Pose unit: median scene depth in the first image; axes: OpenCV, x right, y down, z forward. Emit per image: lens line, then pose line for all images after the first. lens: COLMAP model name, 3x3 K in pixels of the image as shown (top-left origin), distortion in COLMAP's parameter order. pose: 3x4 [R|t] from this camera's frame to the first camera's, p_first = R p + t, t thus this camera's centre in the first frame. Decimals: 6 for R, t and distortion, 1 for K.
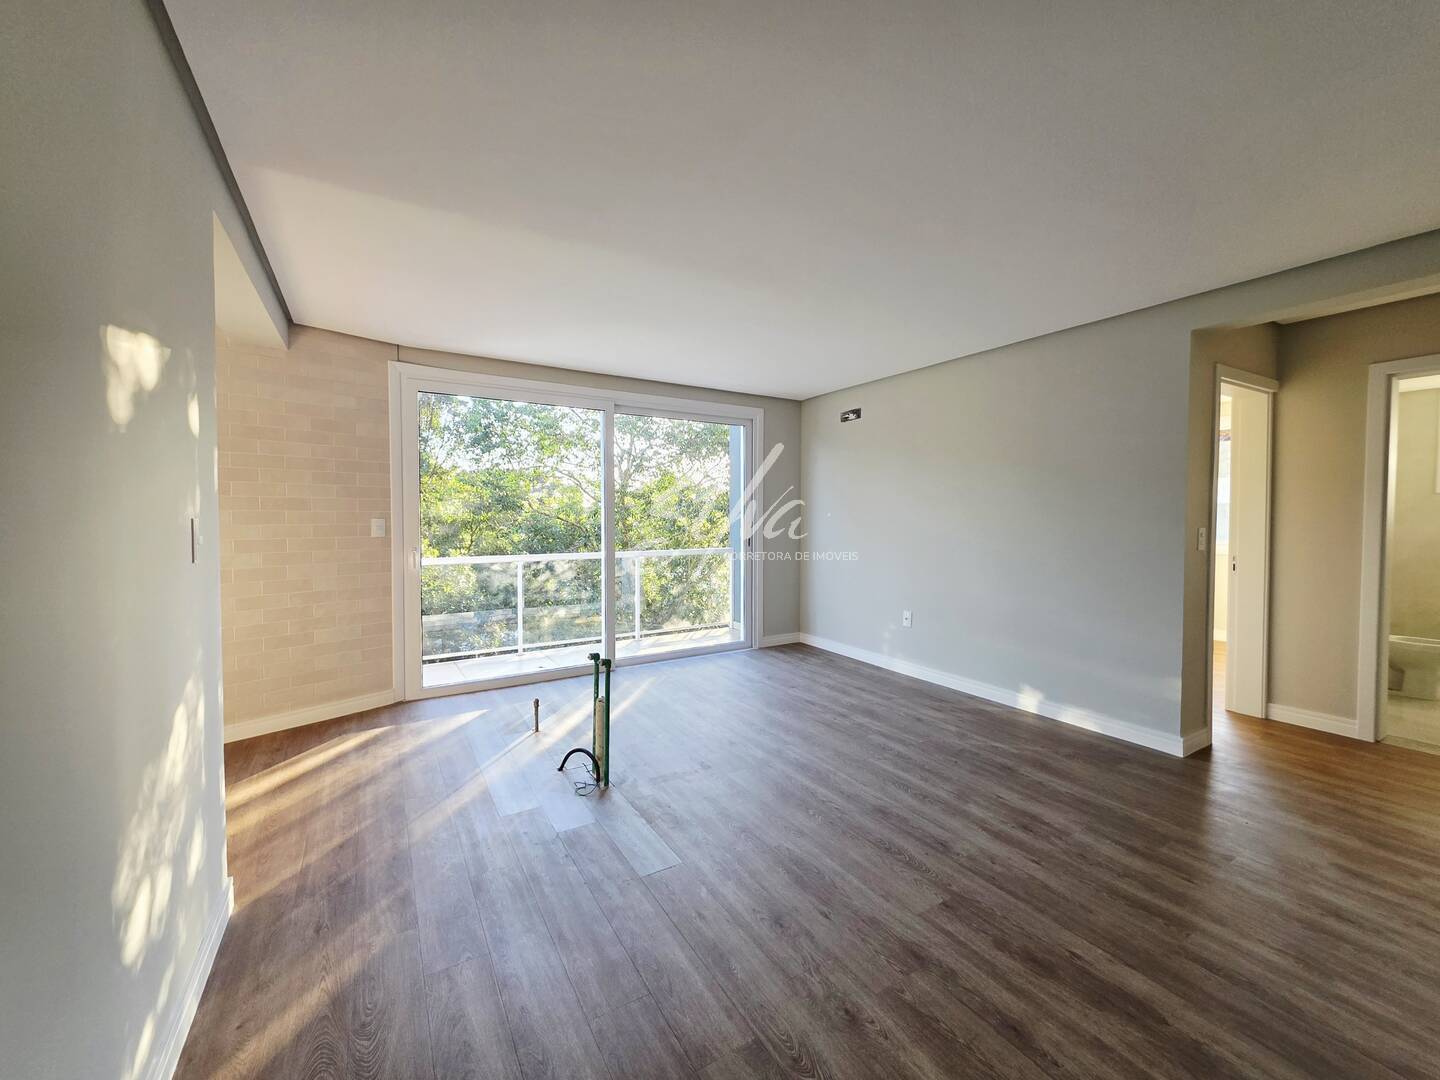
lens RADIAL K [[588.8, 0, 721.1], [0, 588.8, 535.4], [0, 0, 1]] dist [-0.002276, 0.002396]
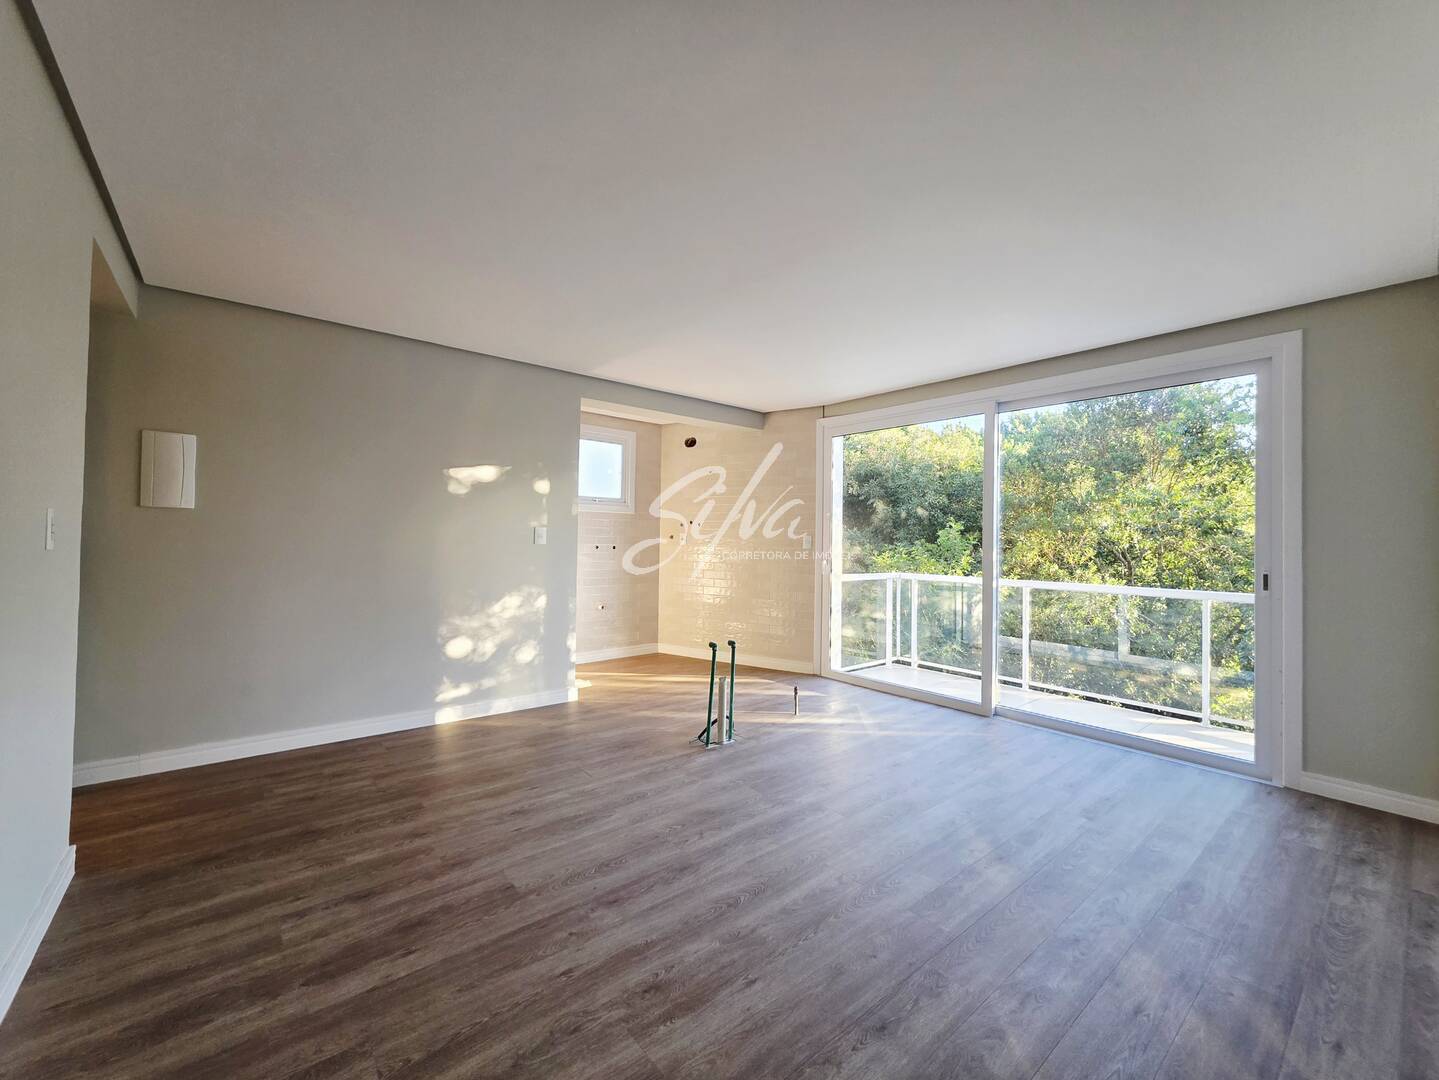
lens RADIAL K [[588.3, 0, 721.8], [0, 588.3, 531.1], [0, 0, 1]] dist [-0.002276, 0.002396]
pose [[0.138900, -0.013506, -0.990214, 0.990829], [-0.051427, 0.998459, -0.020832, 0.001100], [0.988970, 0.053817, 0.137992, 0.803593]]
